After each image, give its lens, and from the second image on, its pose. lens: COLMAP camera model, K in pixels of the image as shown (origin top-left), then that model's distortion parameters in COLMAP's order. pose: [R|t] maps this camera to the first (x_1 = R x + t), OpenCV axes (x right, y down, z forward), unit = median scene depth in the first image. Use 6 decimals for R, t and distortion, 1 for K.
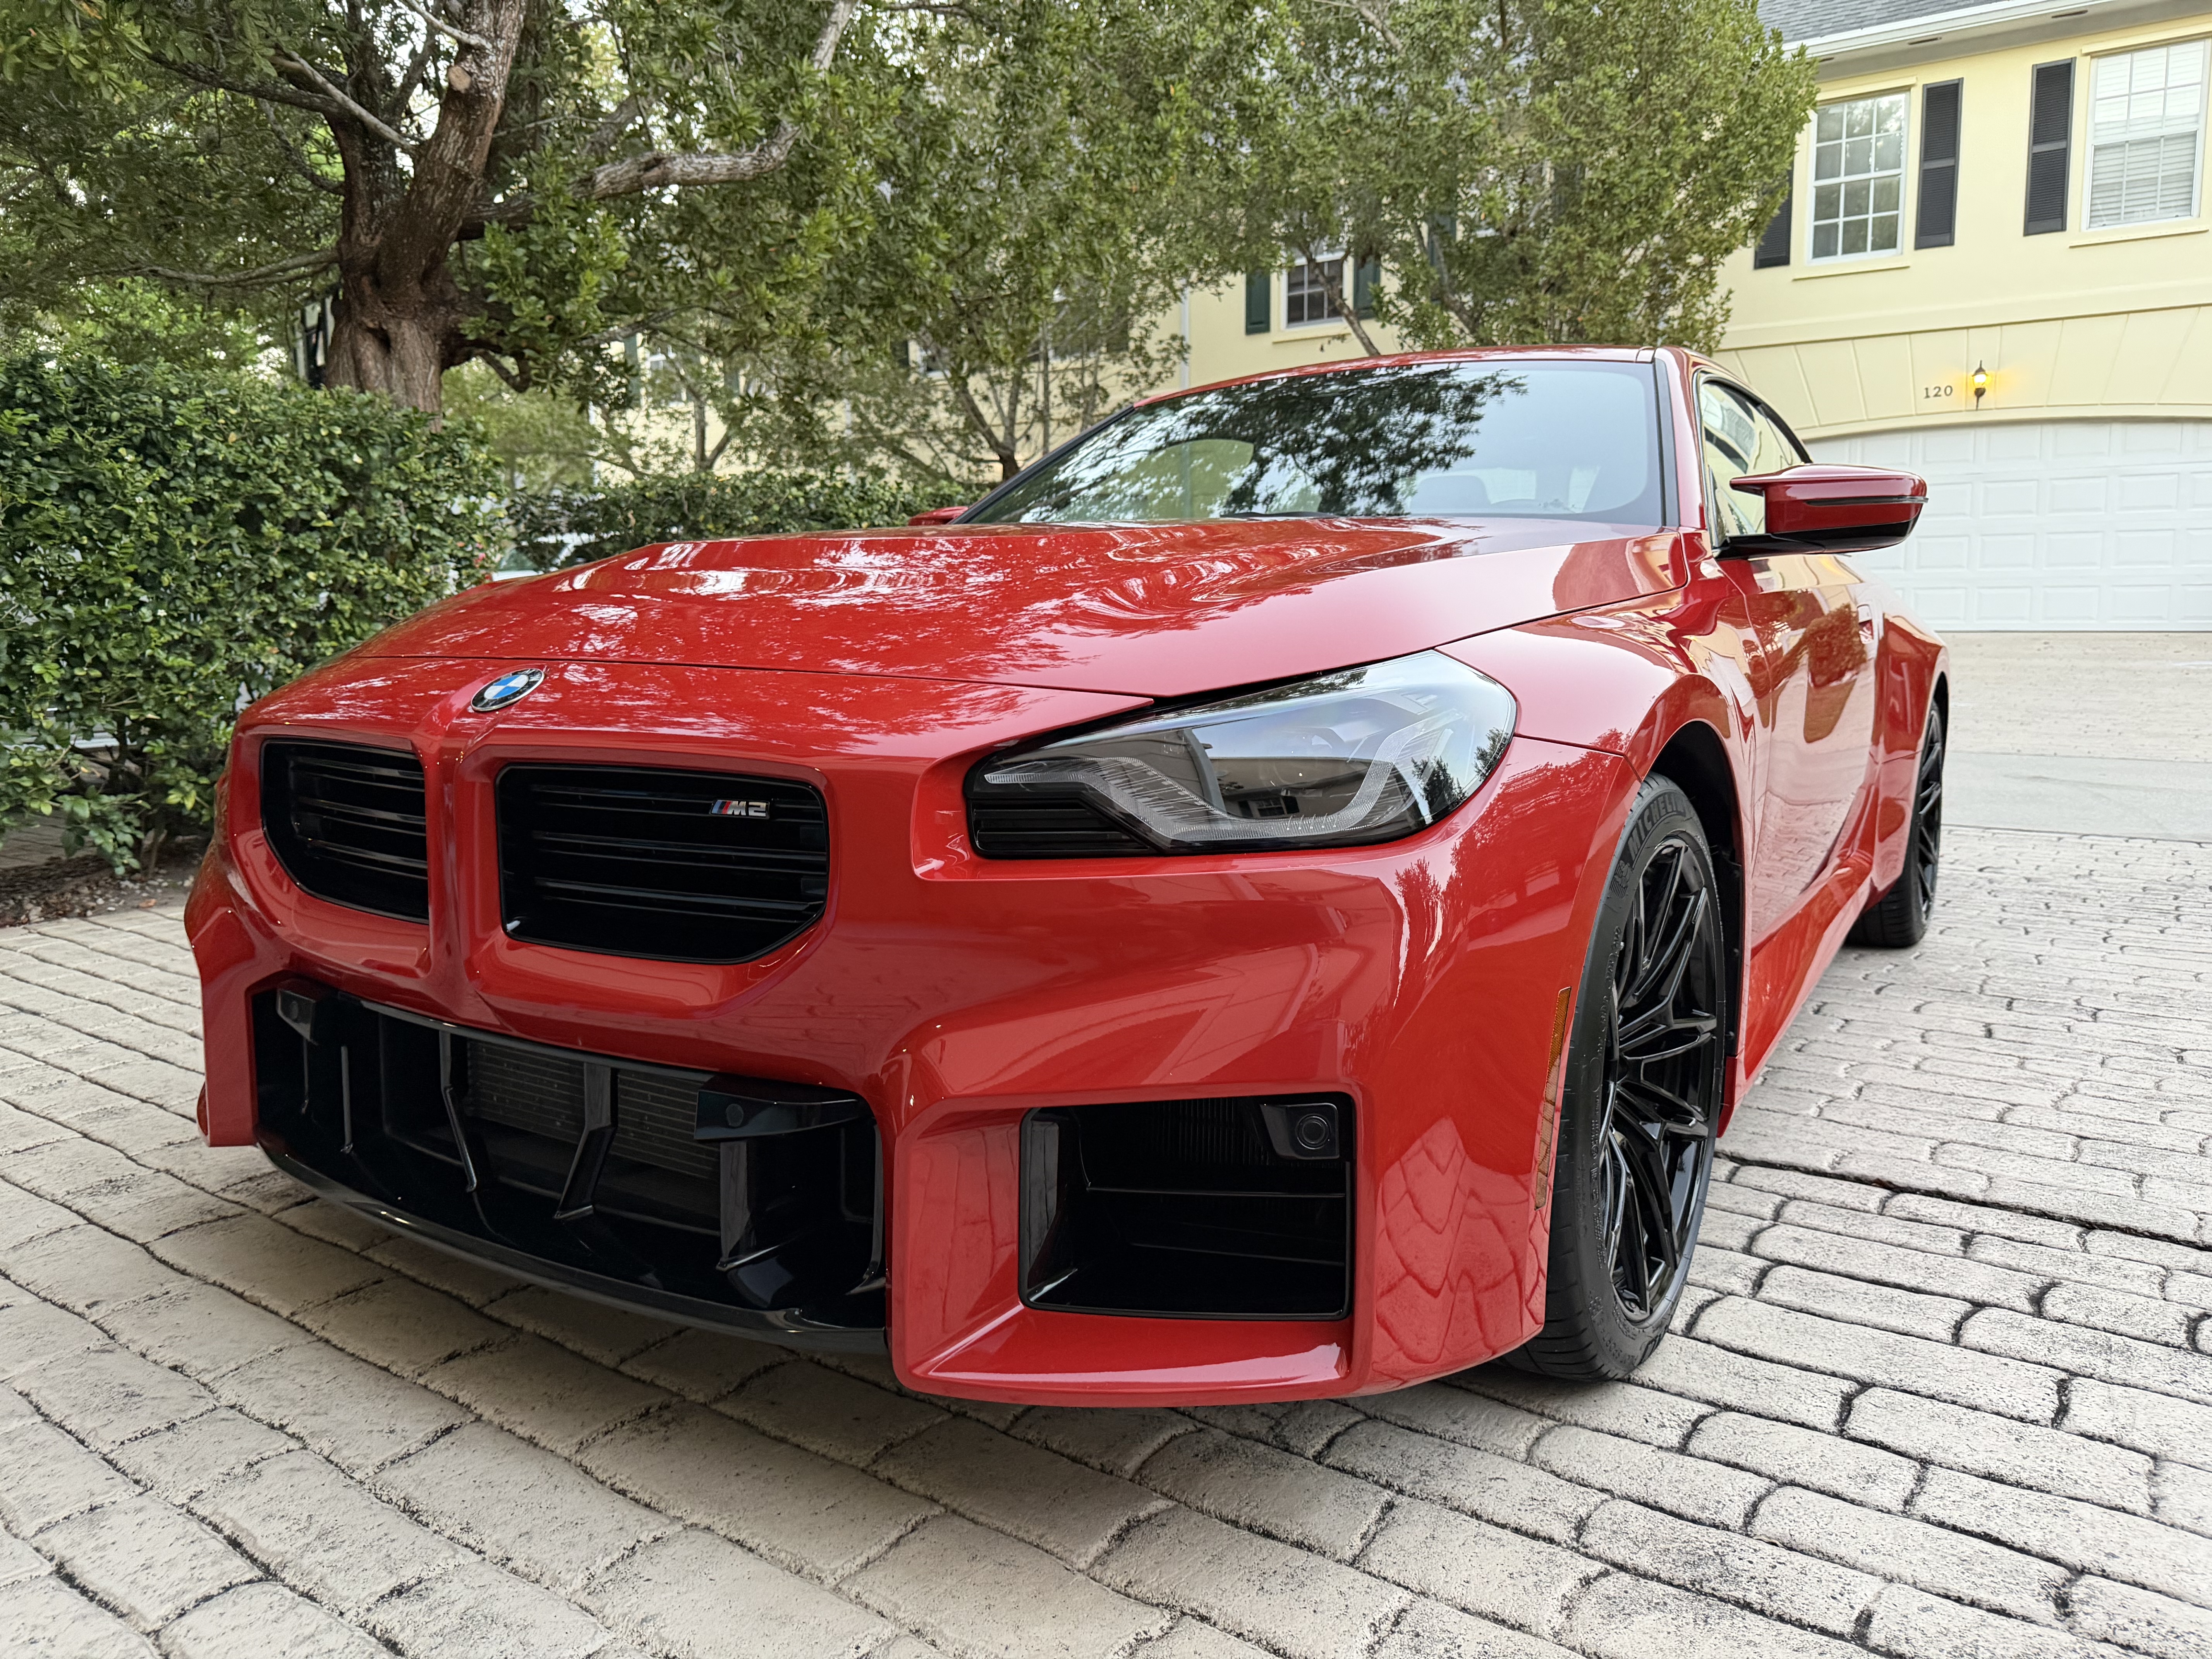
lens RADIAL K [[1454.5, 0, 1106.0], [0, 1454.5, 829.5], [0, 0, 1]] dist [-0.004448, -0.001425]
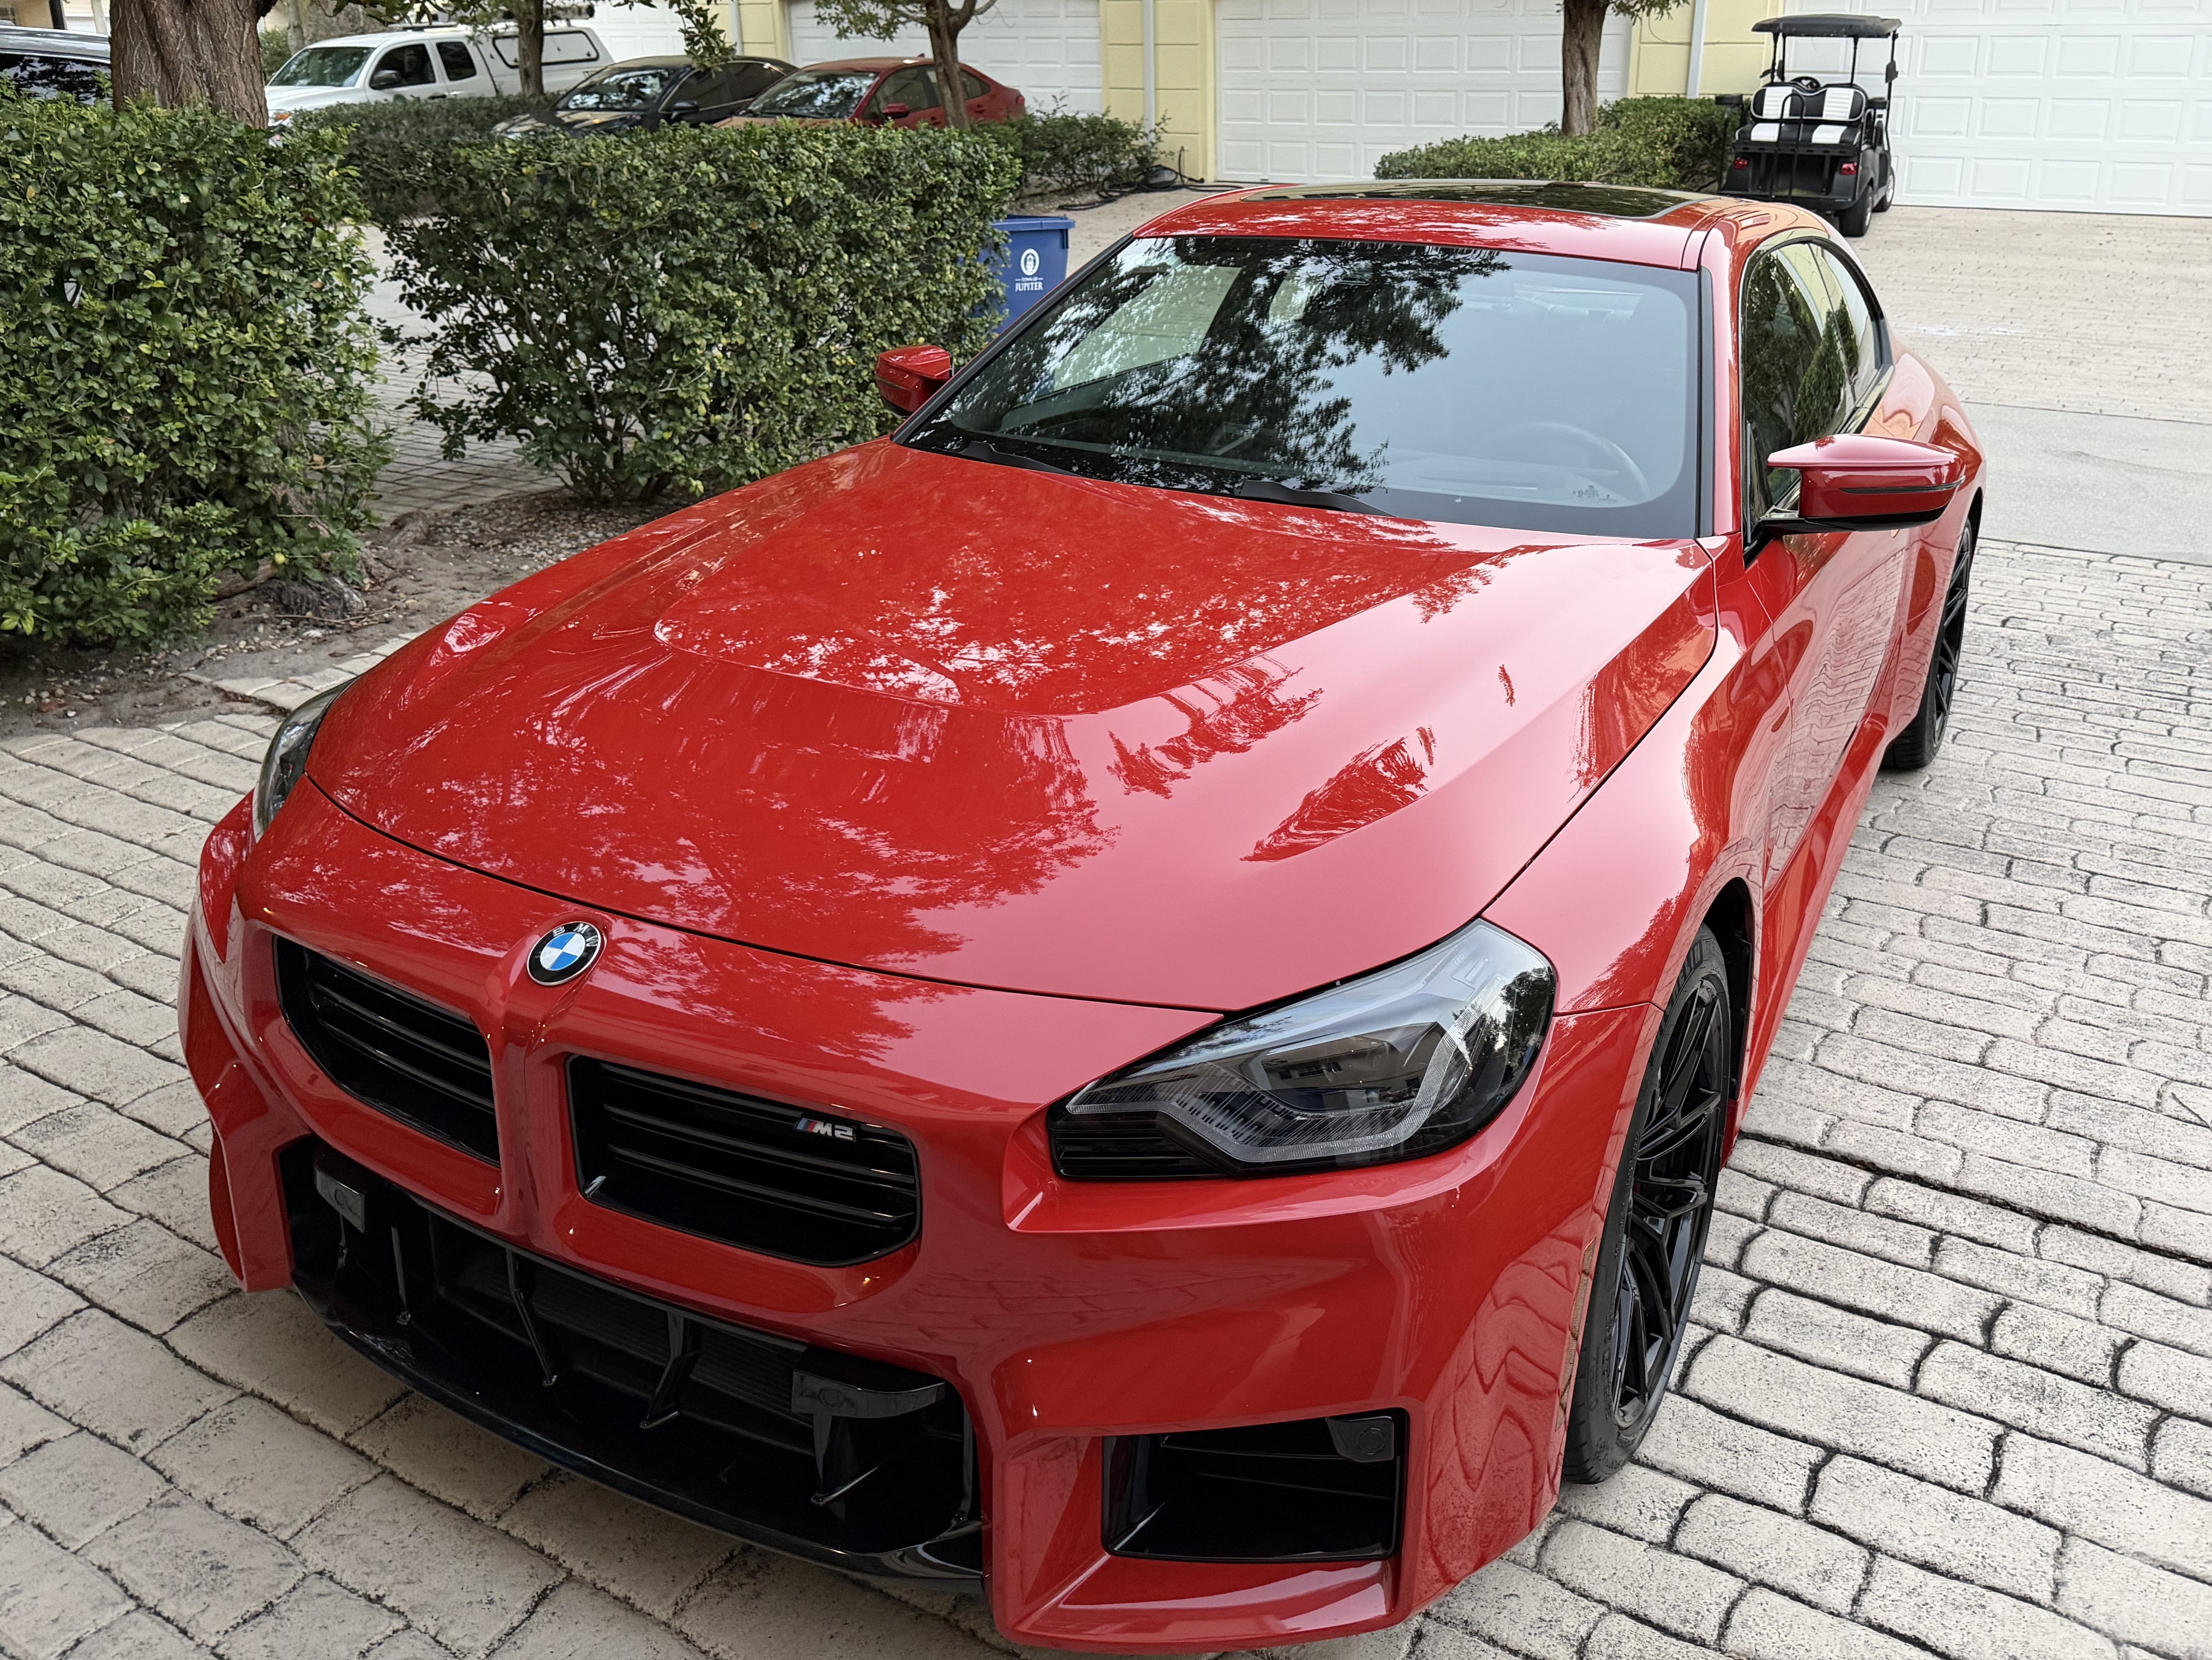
lens RADIAL K [[1655.8, 0, 1215.9], [0, 1655.8, 718.6], [0, 0, 1]] dist [0.003375, -0.006477]
pose [[0.995422, -0.013106, 0.094679, -0.053692], [-0.004714, 0.982617, 0.185585, -0.338588], [-0.095466, -0.185182, 0.978056, -0.086638]]
